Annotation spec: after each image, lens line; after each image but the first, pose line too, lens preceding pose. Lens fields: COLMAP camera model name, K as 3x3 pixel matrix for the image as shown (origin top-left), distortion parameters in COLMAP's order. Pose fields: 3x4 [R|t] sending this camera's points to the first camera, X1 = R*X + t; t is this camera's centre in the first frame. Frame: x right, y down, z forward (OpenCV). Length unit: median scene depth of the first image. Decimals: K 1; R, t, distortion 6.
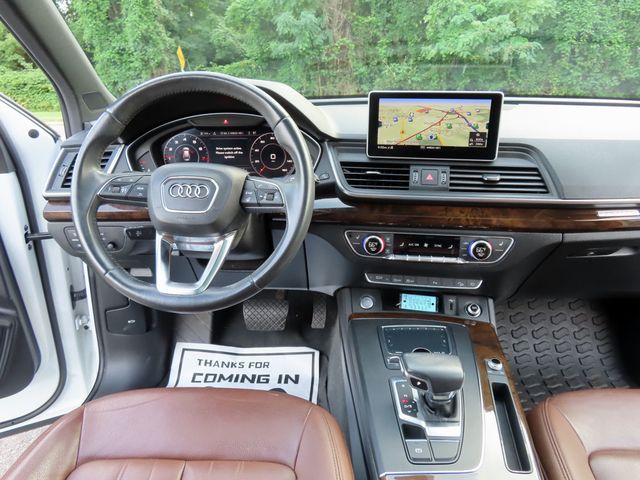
lens RADIAL K [[456.0, 0, 317.4], [0, 456.0, 240.4], [0, 0, 1]] dist [-0.017665, 0.009439]
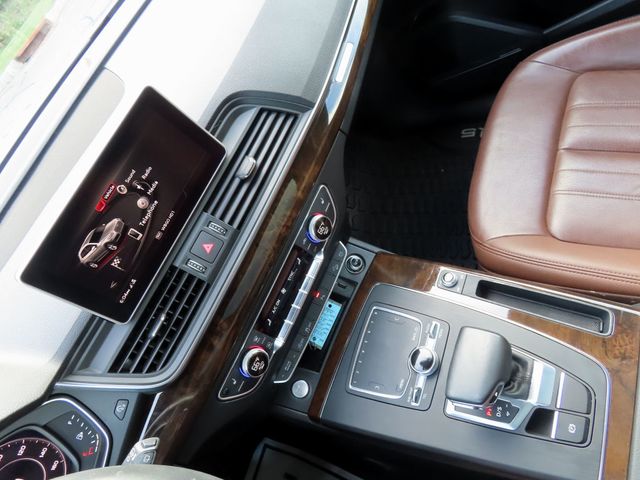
lens RADIAL K [[456.0, 0, 319.6], [0, 456.0, 236.0], [0, 0, 1]] dist [-0.017665, 0.009439]
pose [[0.292825, -0.878473, 0.377542, 0.057326], [0.786769, 0.445754, 0.426963, -0.259123], [-0.543367, 0.172013, 0.821684, 0.342518]]
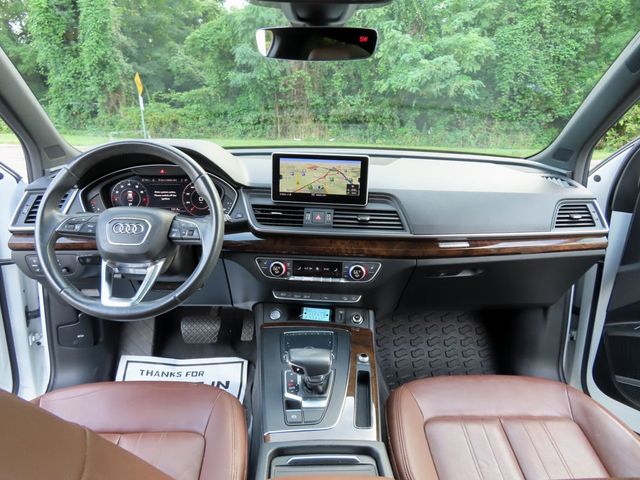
lens RADIAL K [[456.0, 0, 319.3], [0, 456.0, 239.1], [0, 0, 1]] dist [-0.017665, 0.009439]
pose [[0.995791, 0.002188, 0.091622, 0.113390], [0.003092, 0.998344, -0.057446, 0.000524], [-0.091596, 0.057488, 0.994135, -0.276597]]
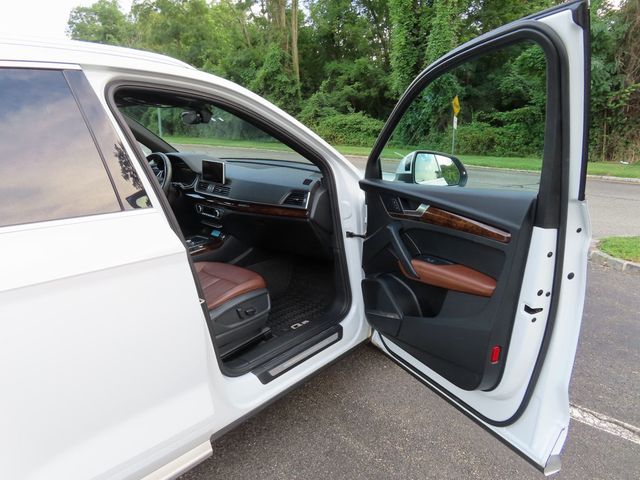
lens RADIAL K [[456.0, 0, 315.8], [0, 456.0, 241.7], [0, 0, 1]] dist [-0.017665, 0.009439]
pose [[0.788851, 0.168317, -0.591087, 2.375348], [-0.213239, 0.976979, -0.006380, 0.071707], [0.576406, 0.131076, 0.806582, -0.904216]]
